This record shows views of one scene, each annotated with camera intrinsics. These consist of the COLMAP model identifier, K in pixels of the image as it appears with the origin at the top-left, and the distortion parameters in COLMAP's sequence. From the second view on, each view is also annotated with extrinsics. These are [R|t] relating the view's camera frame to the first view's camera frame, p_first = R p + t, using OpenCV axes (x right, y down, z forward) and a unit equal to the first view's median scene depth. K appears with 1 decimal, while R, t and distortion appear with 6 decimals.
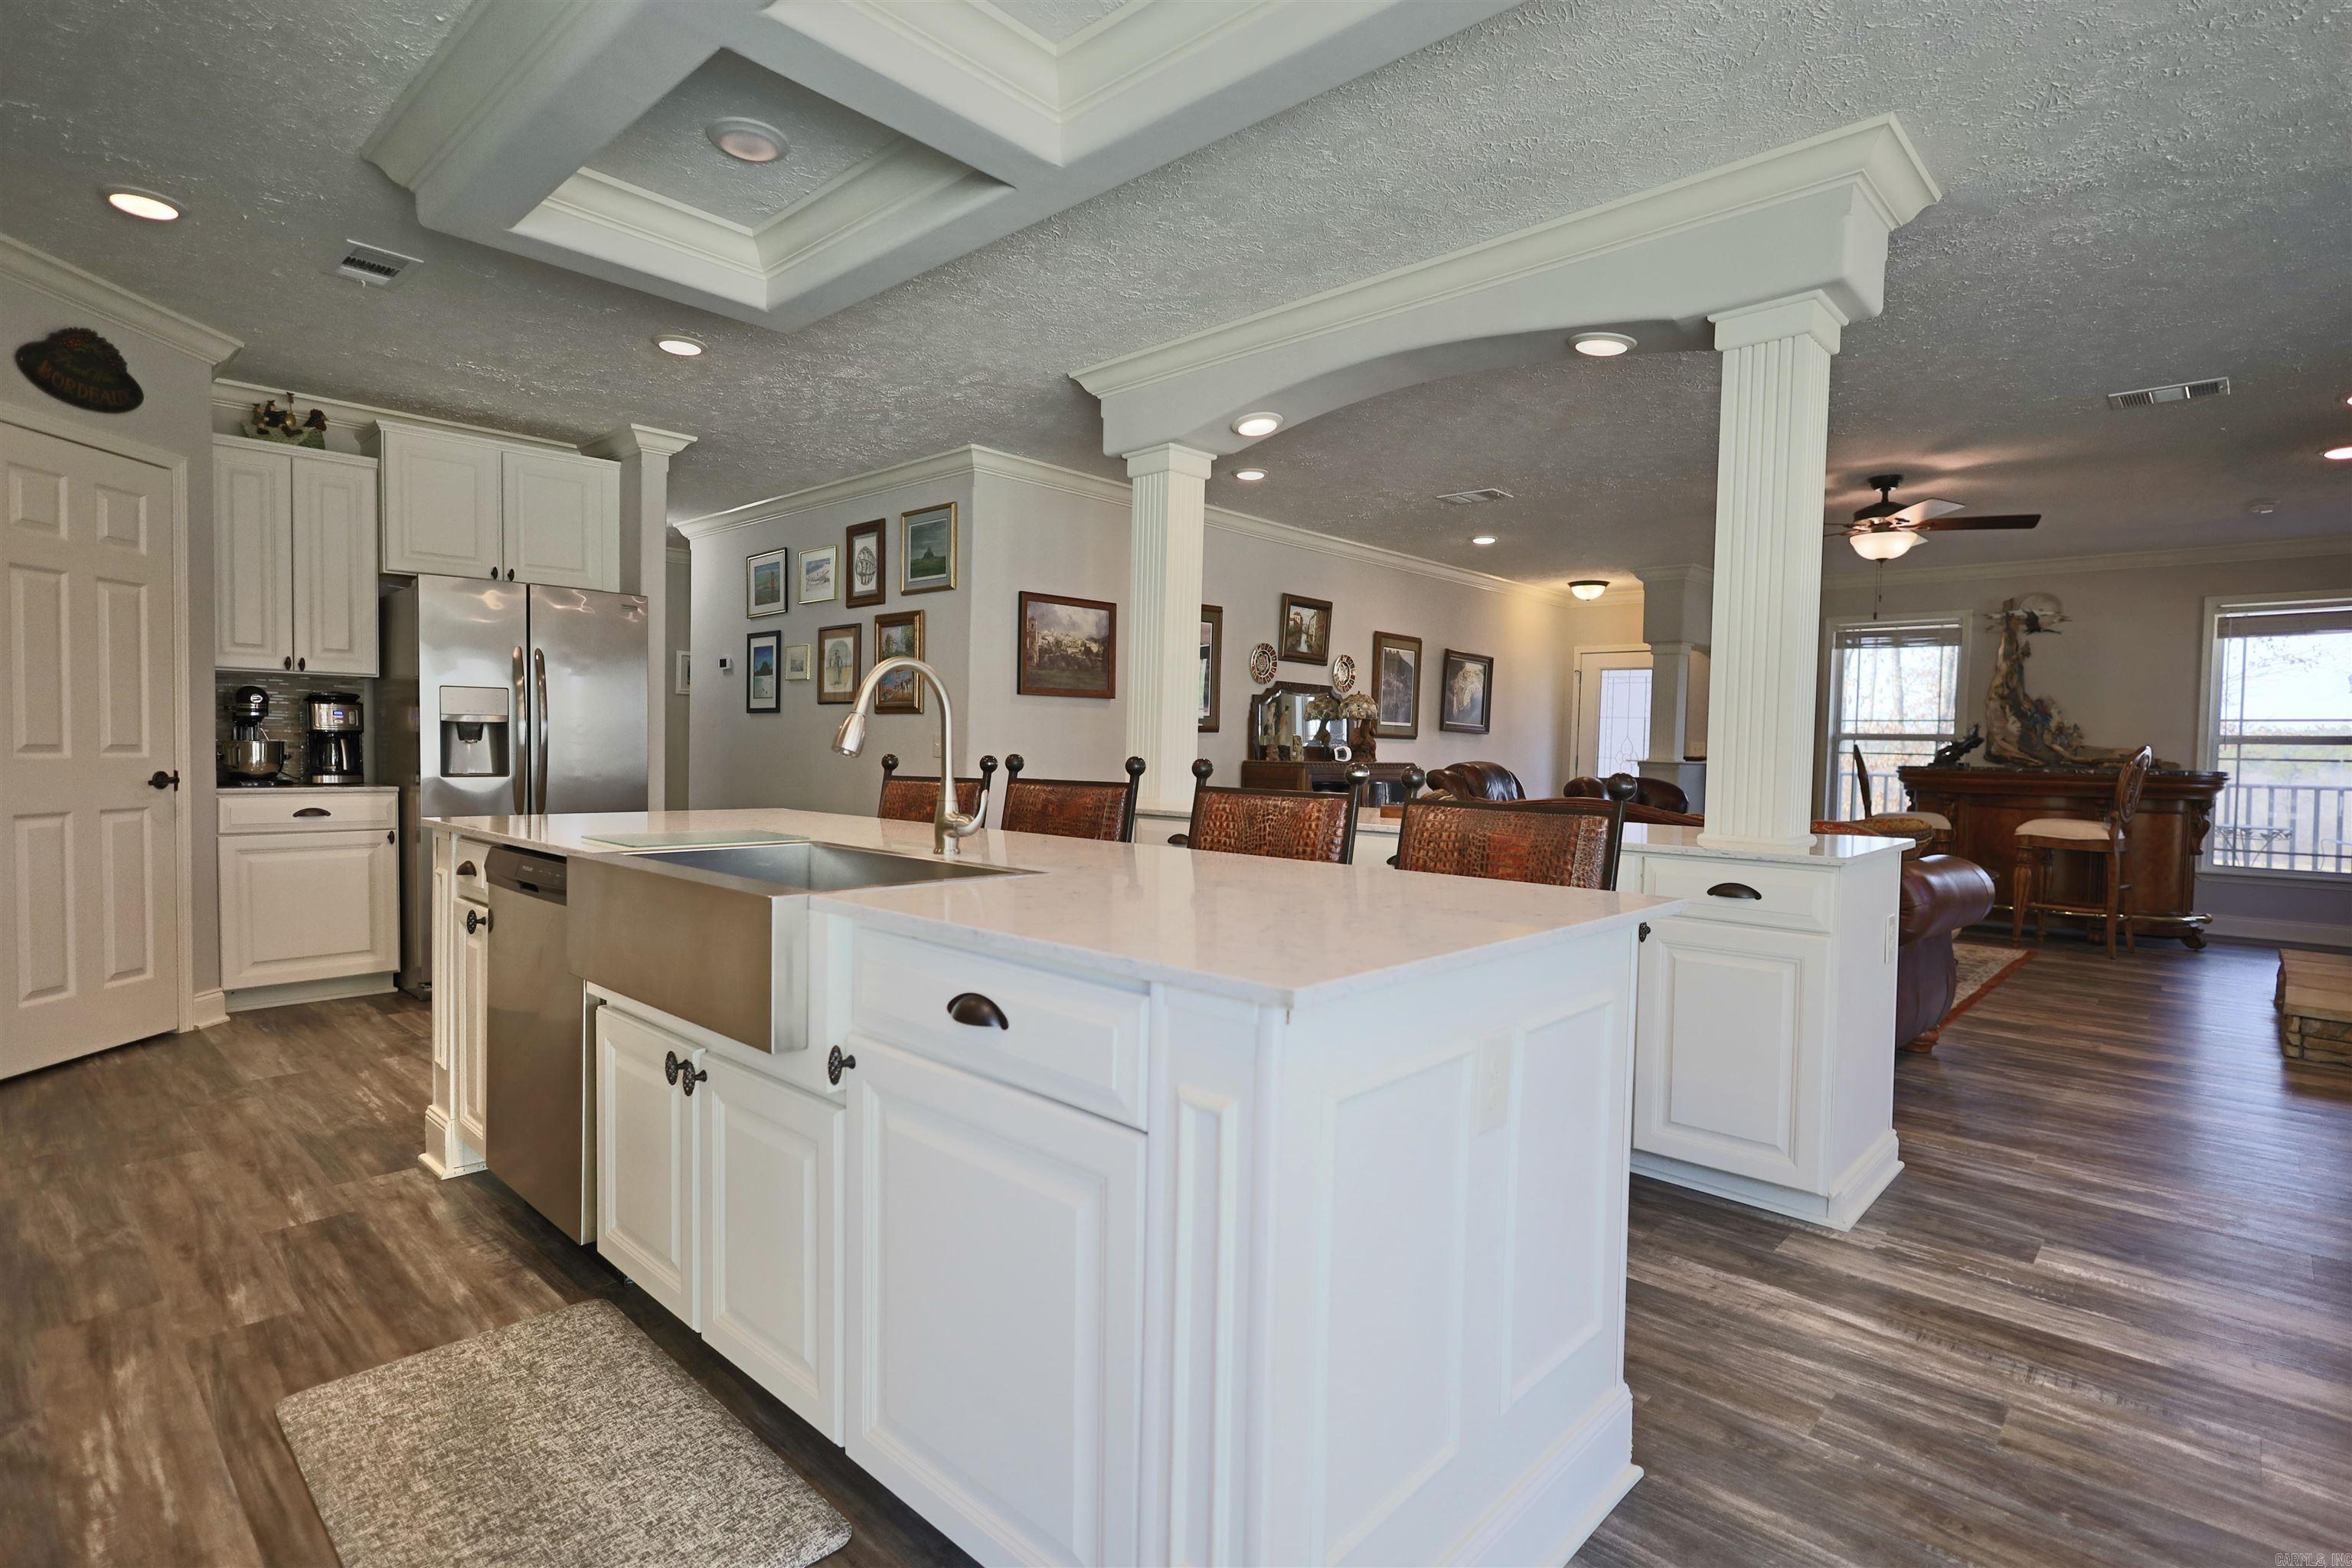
lens RADIAL K [[1149.5, 0, 1179.1], [0, 1149.5, 786.7], [0, 0, 1]] dist [0.001524, -0.000356]
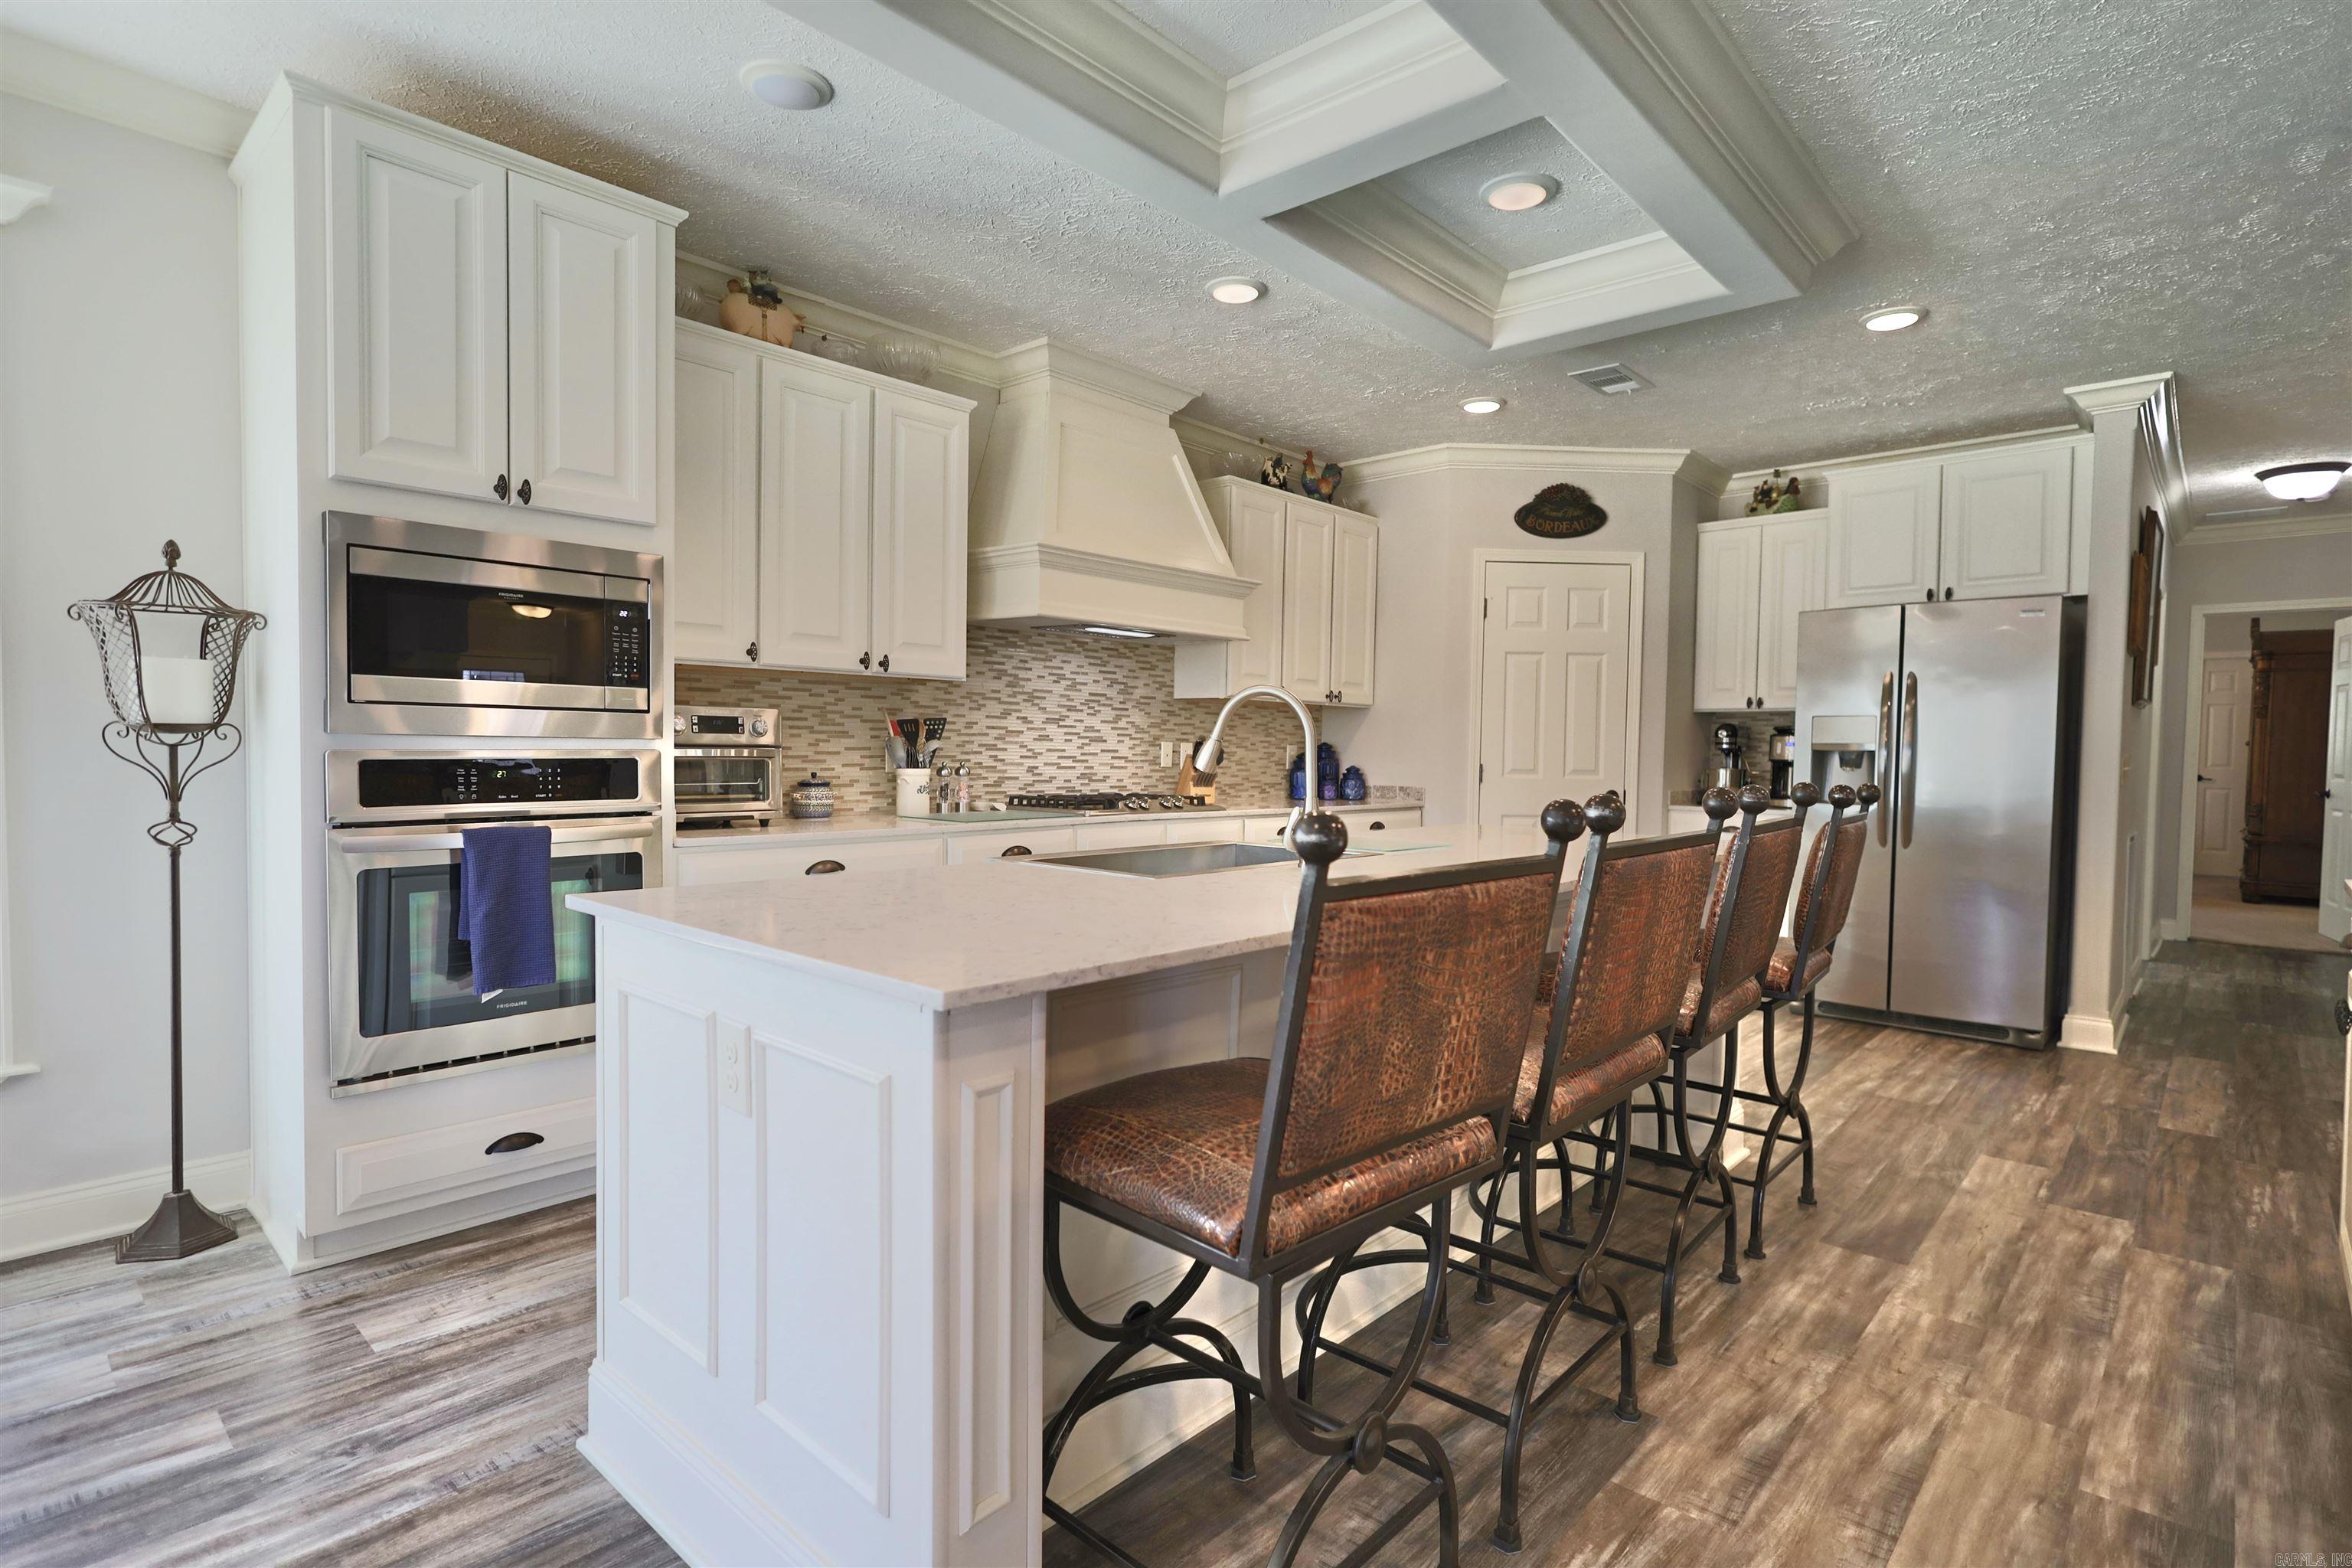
lens RADIAL K [[1149.5, 0, 1179.1], [0, 1149.5, 786.7], [0, 0, 1]] dist [0.001524, -0.000356]
pose [[0.007175, 0.017644, -0.999819, 0.524920], [-0.049822, 0.998609, 0.017265, -0.017235], [0.998732, 0.049689, 0.008044, 0.546701]]
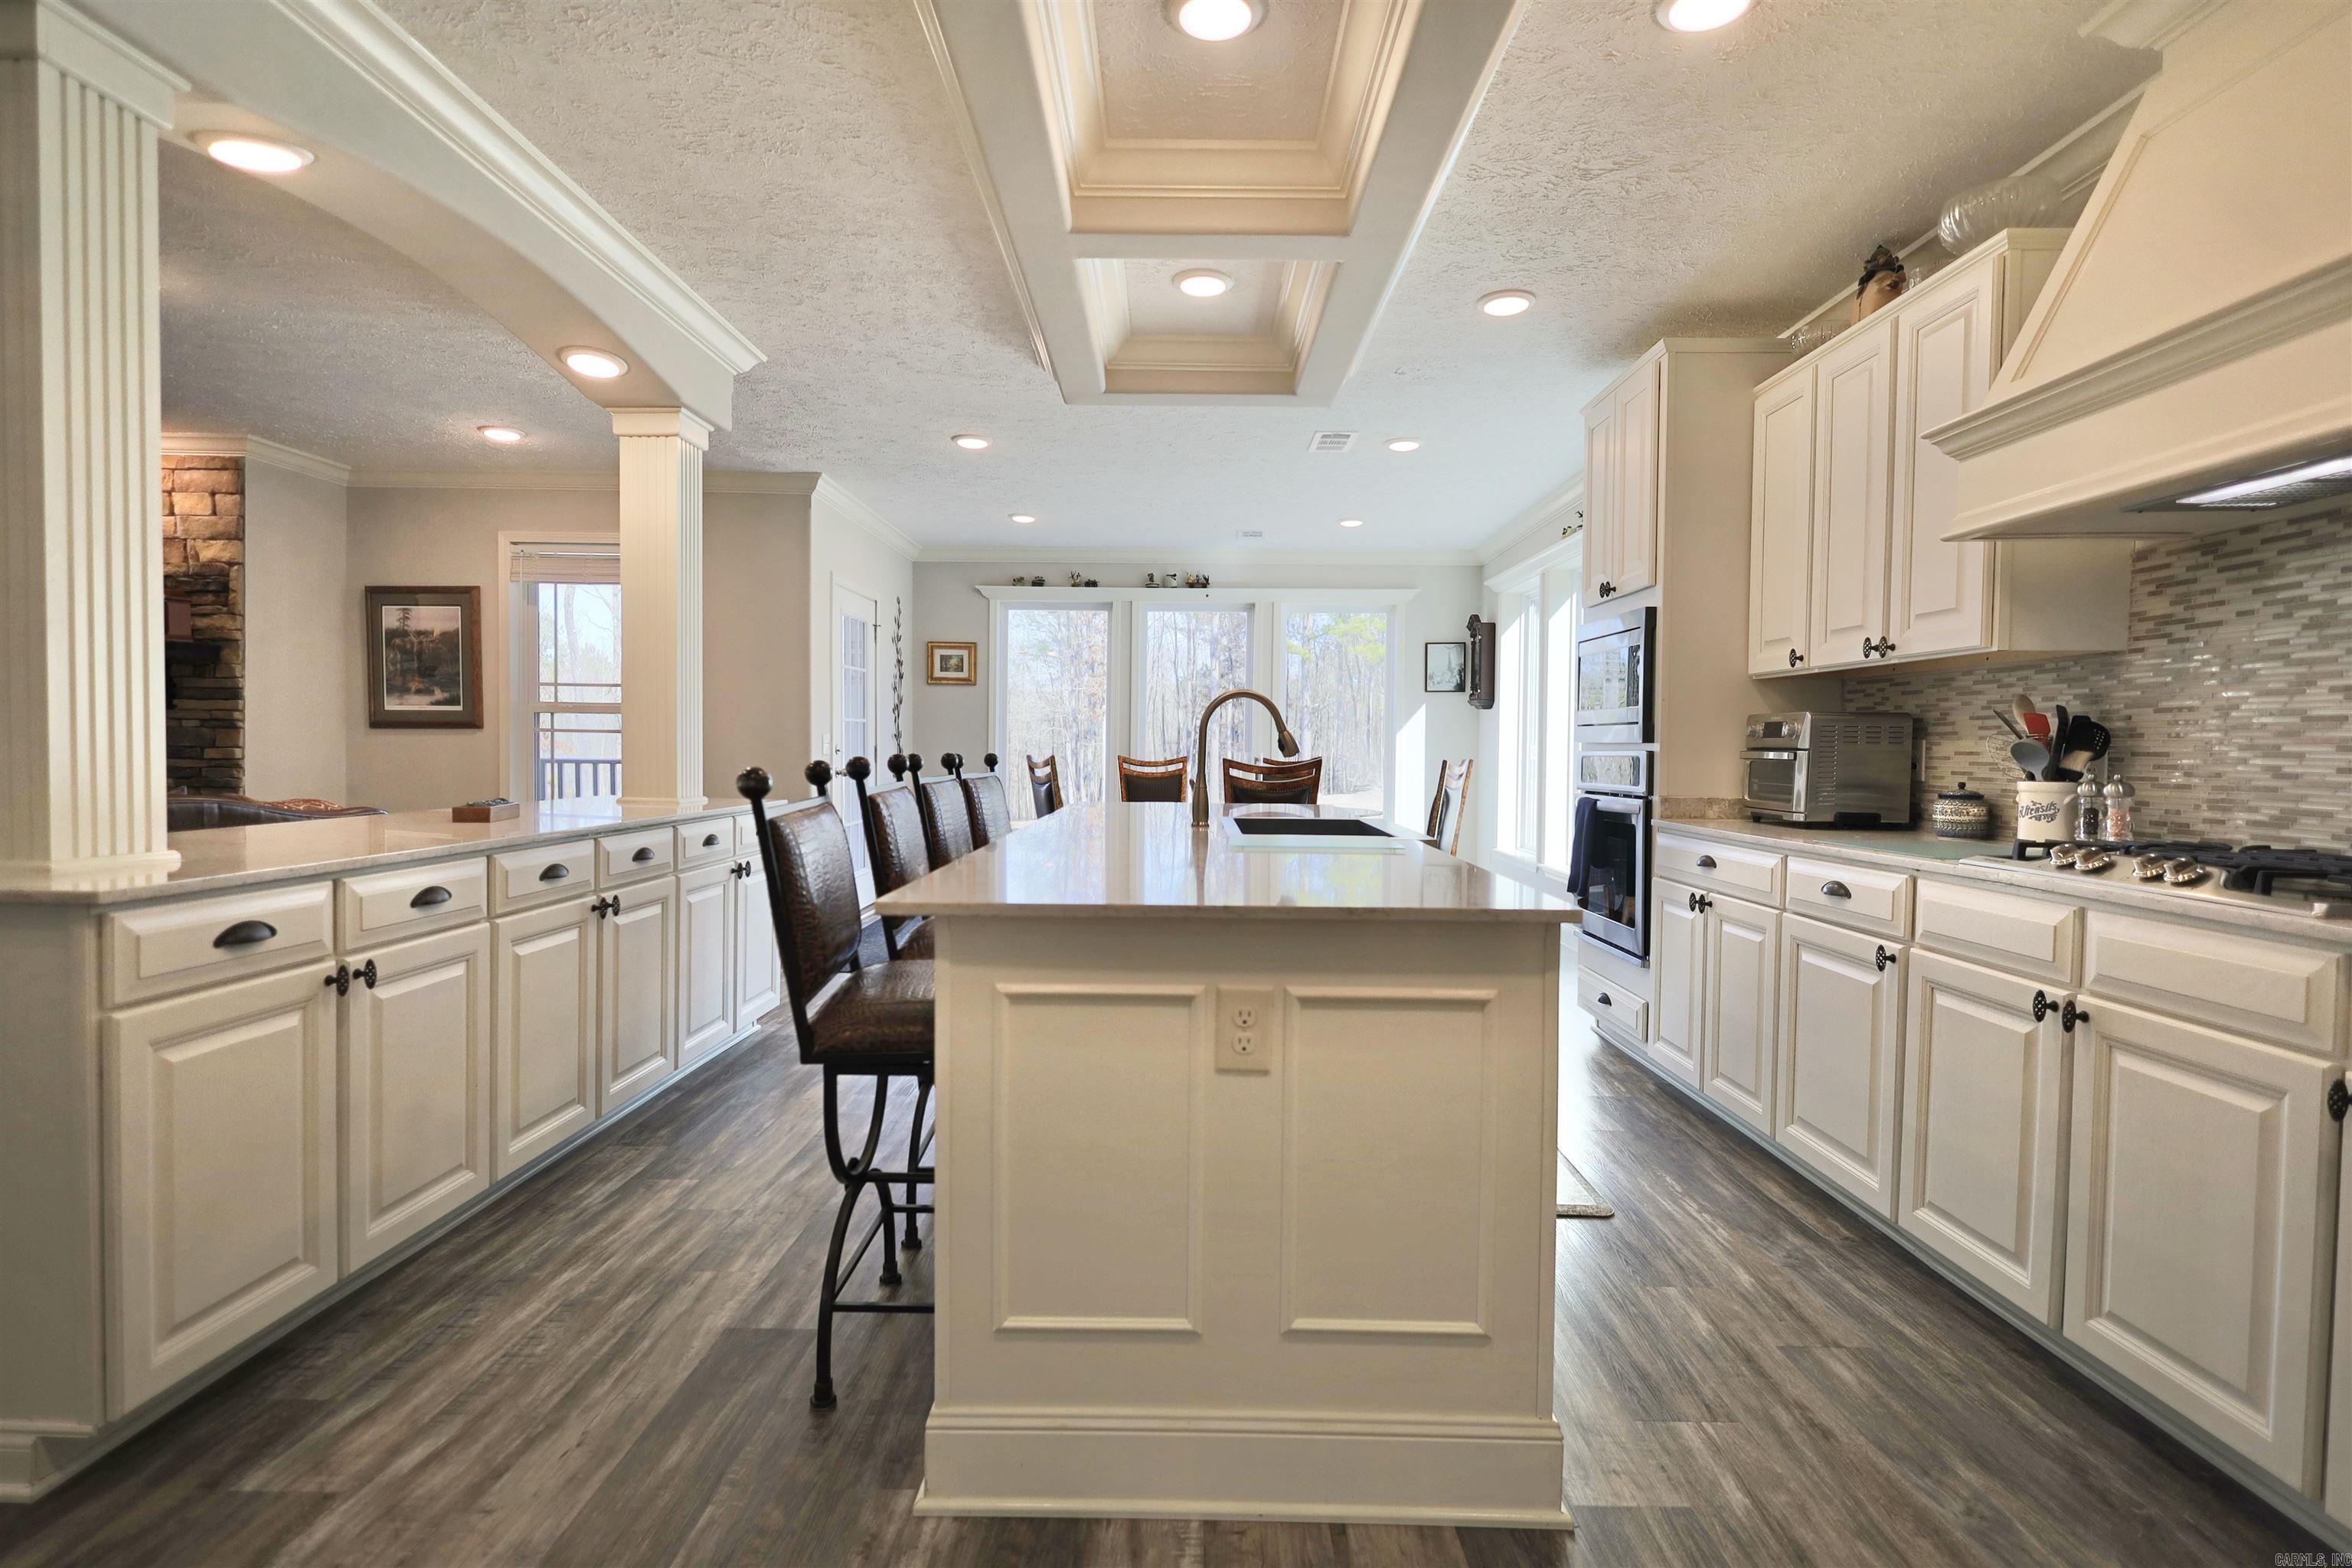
lens RADIAL K [[1149.5, 0, 1179.1], [0, 1149.5, 786.7], [0, 0, 1]] dist [0.001524, -0.000356]
pose [[-0.675239, -0.050213, 0.735888, -0.758500], [0.004100, 0.997409, 0.071820, -0.056439], [-0.737587, 0.051513, -0.673284, 1.228196]]
